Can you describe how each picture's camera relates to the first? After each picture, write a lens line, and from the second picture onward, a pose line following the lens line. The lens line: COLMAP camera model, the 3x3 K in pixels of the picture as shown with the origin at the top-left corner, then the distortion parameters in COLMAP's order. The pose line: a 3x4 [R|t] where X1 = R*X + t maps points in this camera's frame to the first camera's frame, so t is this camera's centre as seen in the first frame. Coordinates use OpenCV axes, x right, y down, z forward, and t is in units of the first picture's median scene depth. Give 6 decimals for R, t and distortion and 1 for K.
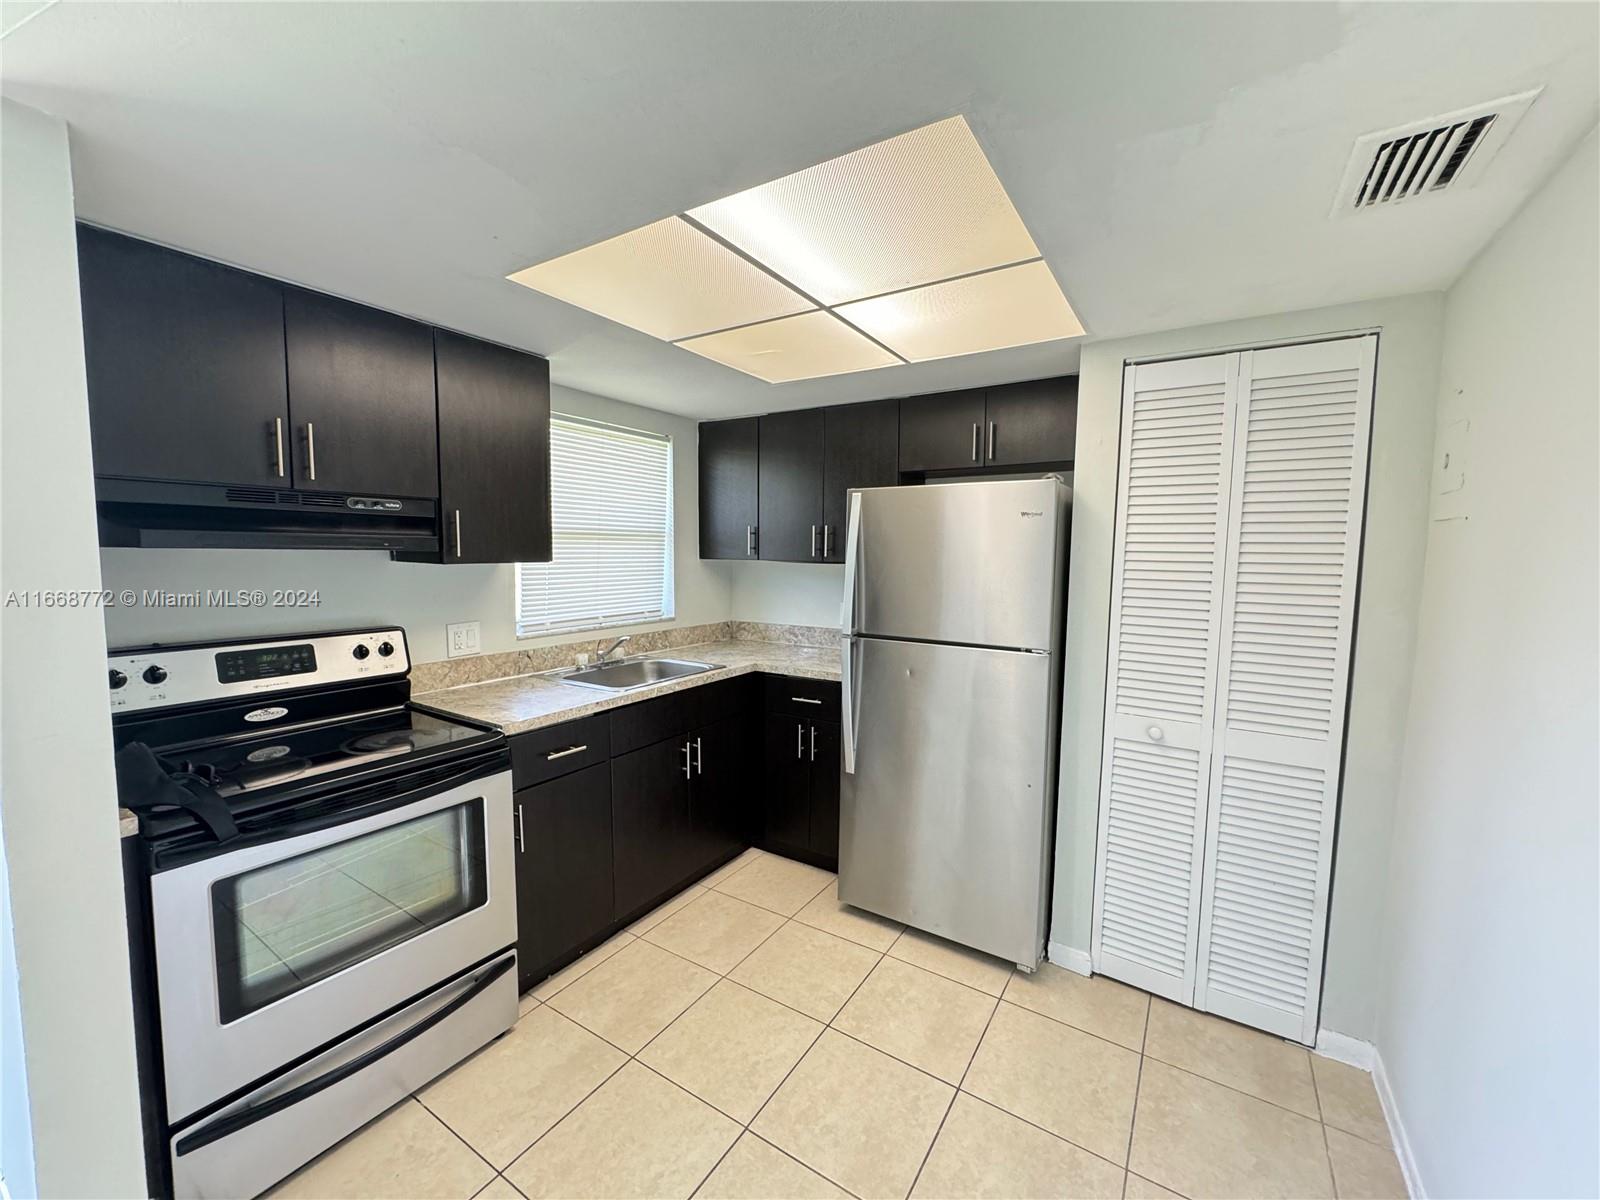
lens RADIAL K [[641.4, 0, 797.0], [0, 641.4, 593.0], [0, 0, 1]] dist [0.001822, -0.000014]
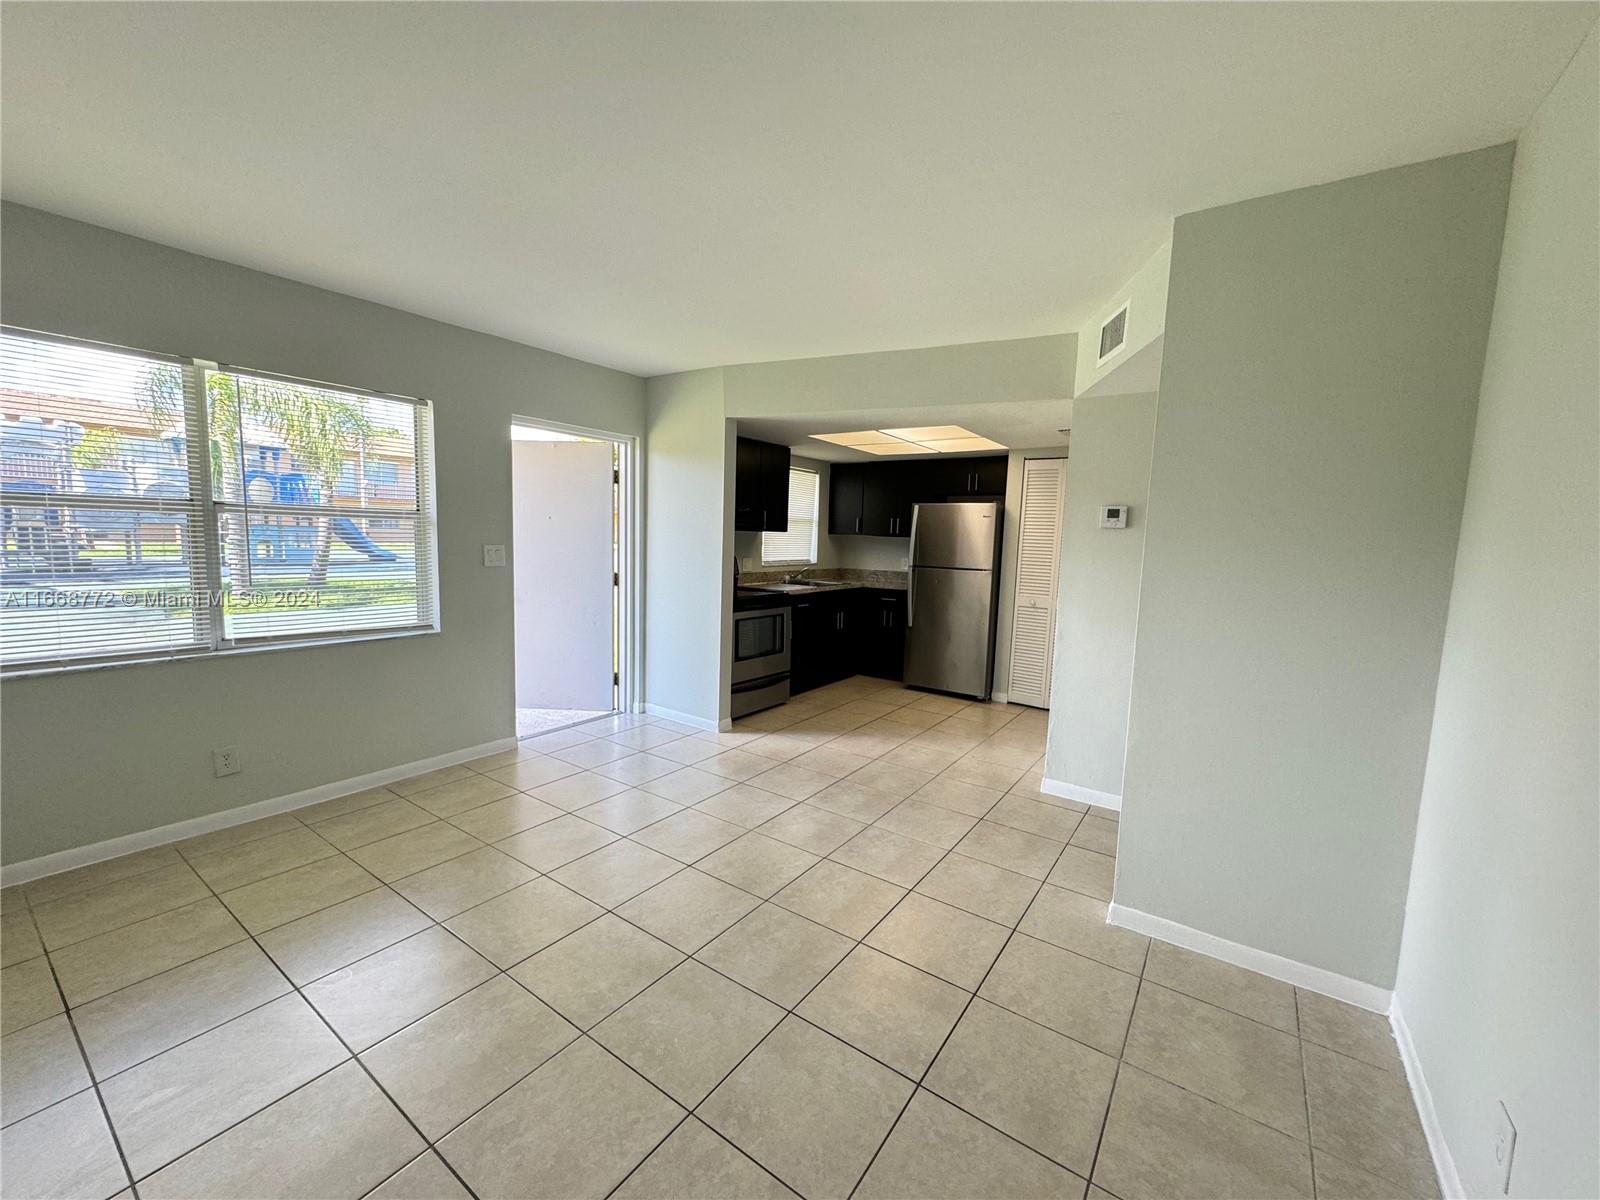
lens RADIAL K [[641.4, 0, 794.1], [0, 641.4, 605.3], [0, 0, 1]] dist [0.001822, -0.000014]
pose [[0.999260, 0.029559, -0.024630, -0.255145], [-0.028746, 0.999050, 0.032751, 0.127156], [0.025574, -0.032018, 0.999160, -1.202071]]
